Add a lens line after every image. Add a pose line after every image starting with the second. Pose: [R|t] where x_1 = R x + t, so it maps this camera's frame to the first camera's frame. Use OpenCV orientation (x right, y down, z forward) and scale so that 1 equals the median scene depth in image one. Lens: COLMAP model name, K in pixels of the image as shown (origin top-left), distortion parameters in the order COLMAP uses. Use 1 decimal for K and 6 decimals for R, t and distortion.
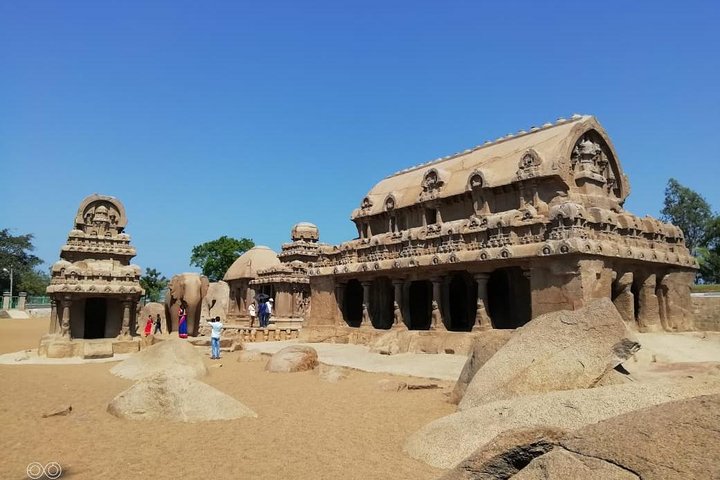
lens RADIAL K [[541.9, 0, 371.3], [0, 541.9, 240.2], [0, 0, 1]] dist [0.005799, 0.002476]
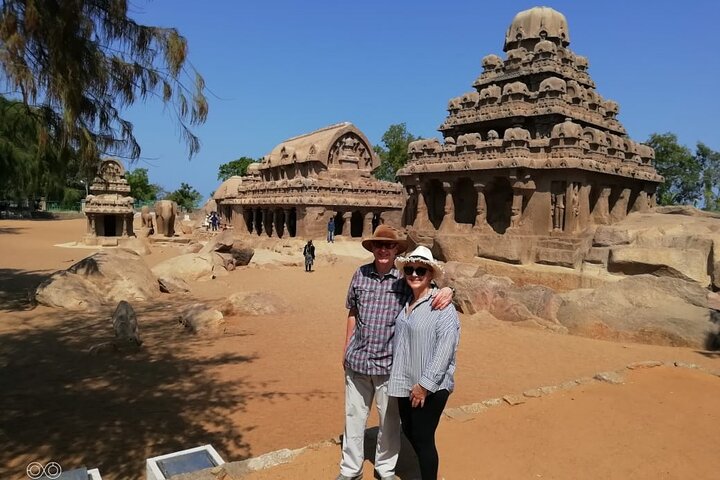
lens RADIAL K [[541.9, 0, 371.3], [0, 541.9, 240.2], [0, 0, 1]] dist [0.005799, 0.002476]
pose [[0.992266, 0.030146, -0.120414, 0.646983], [-0.008544, 0.984349, 0.176024, -0.152497], [0.123836, -0.173634, 0.976993, -0.765077]]
